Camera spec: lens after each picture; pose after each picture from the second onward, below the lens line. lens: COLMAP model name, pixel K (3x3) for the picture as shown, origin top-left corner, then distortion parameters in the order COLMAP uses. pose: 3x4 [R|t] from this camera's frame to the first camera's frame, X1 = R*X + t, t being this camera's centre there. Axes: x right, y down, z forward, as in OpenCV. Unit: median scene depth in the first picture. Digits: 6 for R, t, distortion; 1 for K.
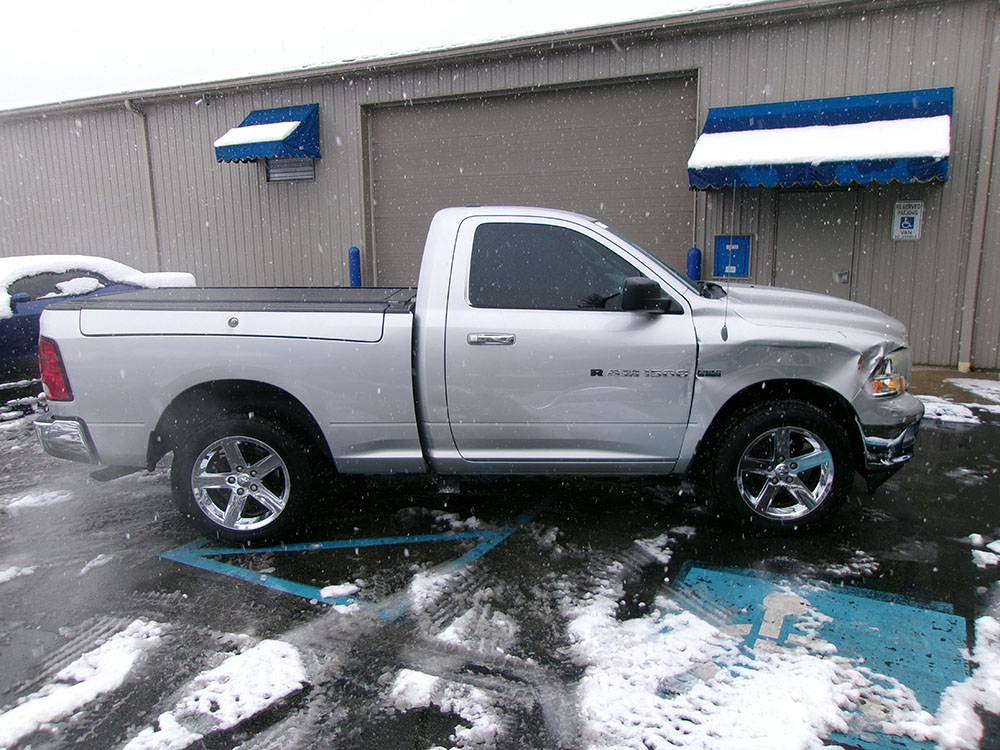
lens RADIAL K [[767.2, 0, 500.0], [0, 767.2, 375.0], [0, 0, 1]] dist [-0.015553, 0.014942]
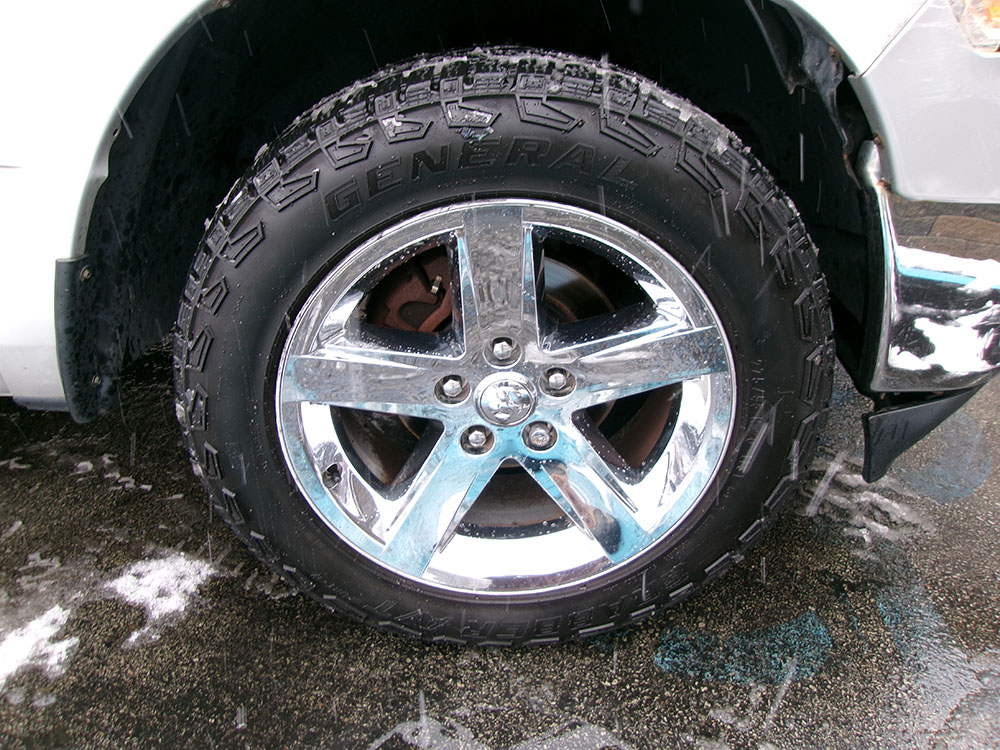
lens RADIAL K [[767.2, 0, 500.0], [0, 767.2, 375.0], [0, 0, 1]] dist [-0.015553, 0.014942]
pose [[0.998674, 0.017313, 0.048480, 0.374746], [-0.031776, 0.948248, 0.315937, 0.050349], [-0.040502, -0.317058, 0.947541, 0.835294]]
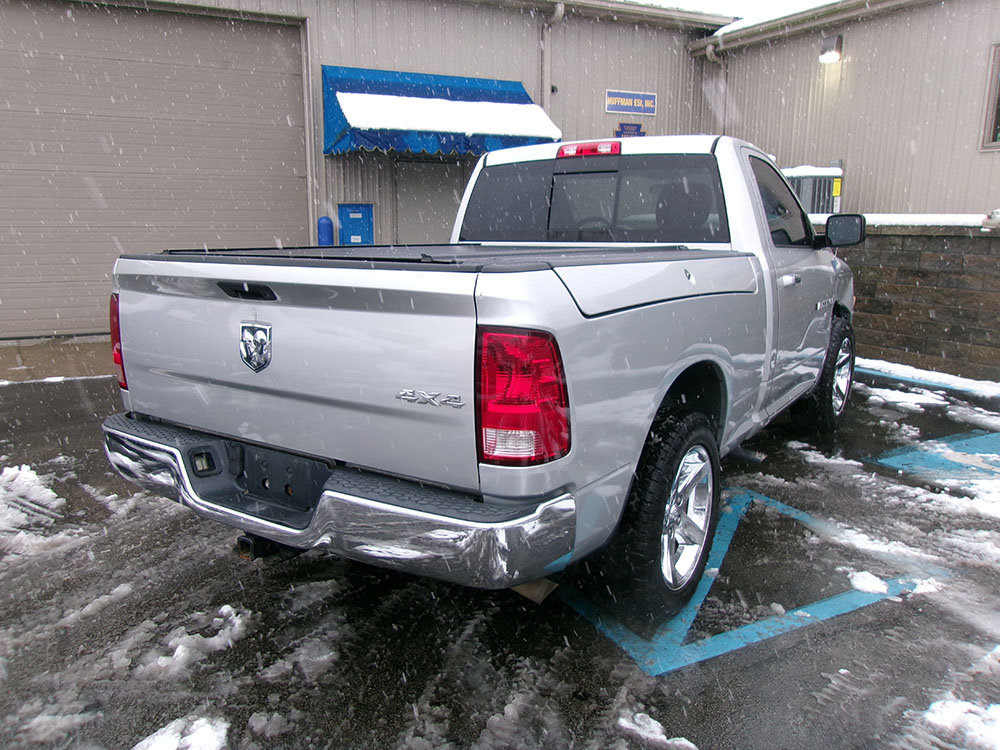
lens RADIAL K [[768.6, 0, 500.0], [0, 768.6, 375.0], [0, 0, 1]] dist [-0.007750, 0.036231]
pose [[0.565154, -0.155142, 0.810266, -0.990264], [0.146774, 0.985398, 0.086300, -0.065751], [-0.811824, 0.070154, 0.579673, 0.754339]]
